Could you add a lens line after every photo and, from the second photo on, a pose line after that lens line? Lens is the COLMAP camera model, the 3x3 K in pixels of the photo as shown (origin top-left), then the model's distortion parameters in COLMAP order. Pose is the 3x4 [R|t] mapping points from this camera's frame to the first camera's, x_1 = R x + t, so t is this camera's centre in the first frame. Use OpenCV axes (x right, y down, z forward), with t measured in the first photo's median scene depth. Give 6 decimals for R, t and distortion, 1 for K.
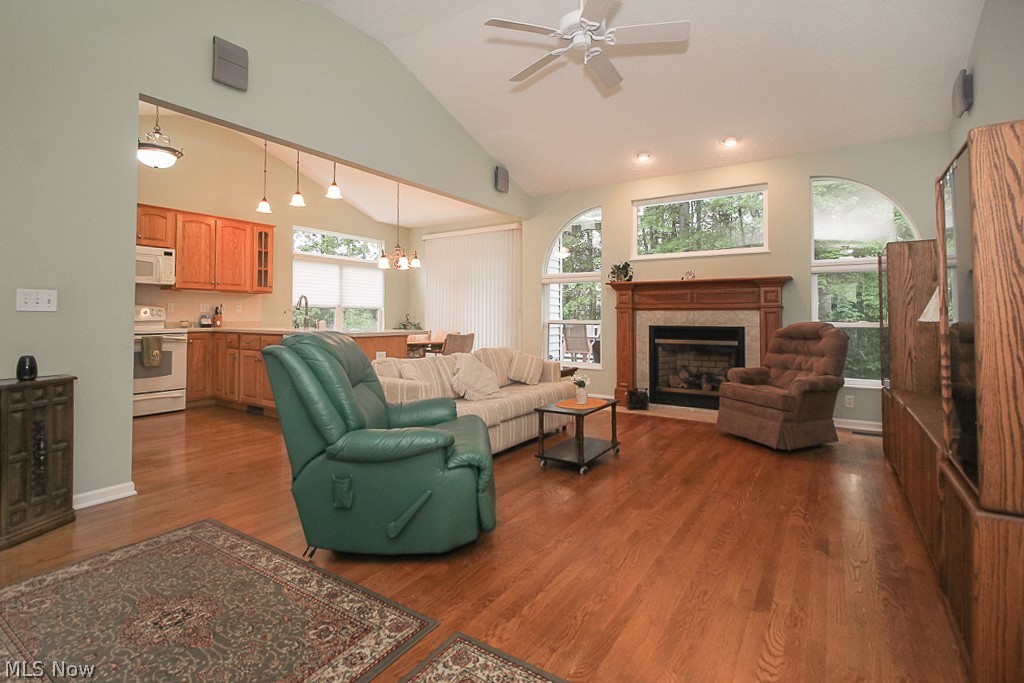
lens RADIAL K [[493.2, 0, 510.2], [0, 493.2, 312.2], [0, 0, 1]] dist [0.001542, 0.000007]
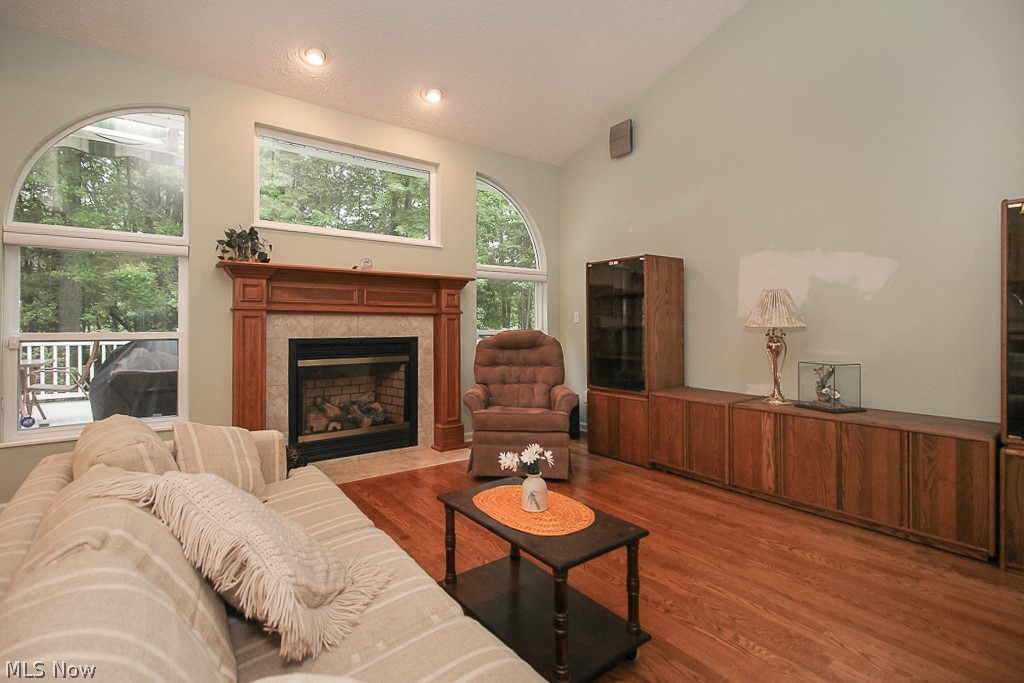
lens RADIAL K [[470.8, 0, 507.9], [0, 470.8, 323.8], [0, 0, 1]] dist [0.002557, -0.000391]
pose [[0.338821, 0.002948, 0.940846, -0.181766], [-0.006047, 0.999981, -0.000955, 0.007528], [-0.940831, -0.005365, 0.338833, 0.568249]]
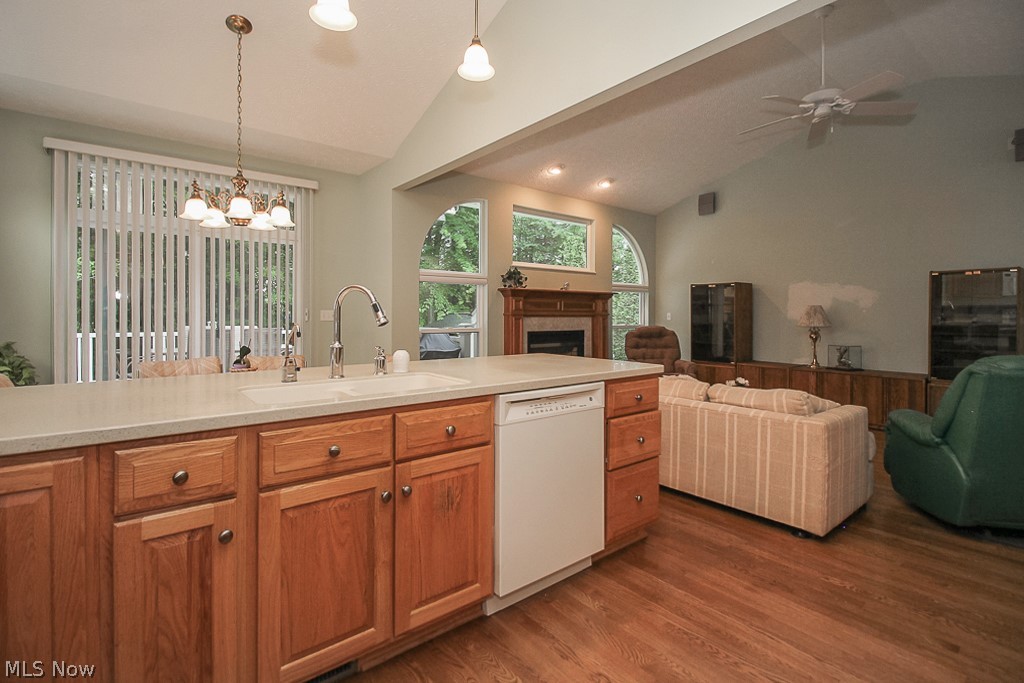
lens RADIAL K [[470.5, 0, 512.2], [0, 470.5, 314.3], [0, 0, 1]] dist [0.017302, -0.000114]
pose [[0.301139, -0.001953, 0.953578, -0.694582], [-0.008970, 0.999948, 0.004881, -0.014265], [-0.953538, -0.010024, 0.301106, 0.763934]]
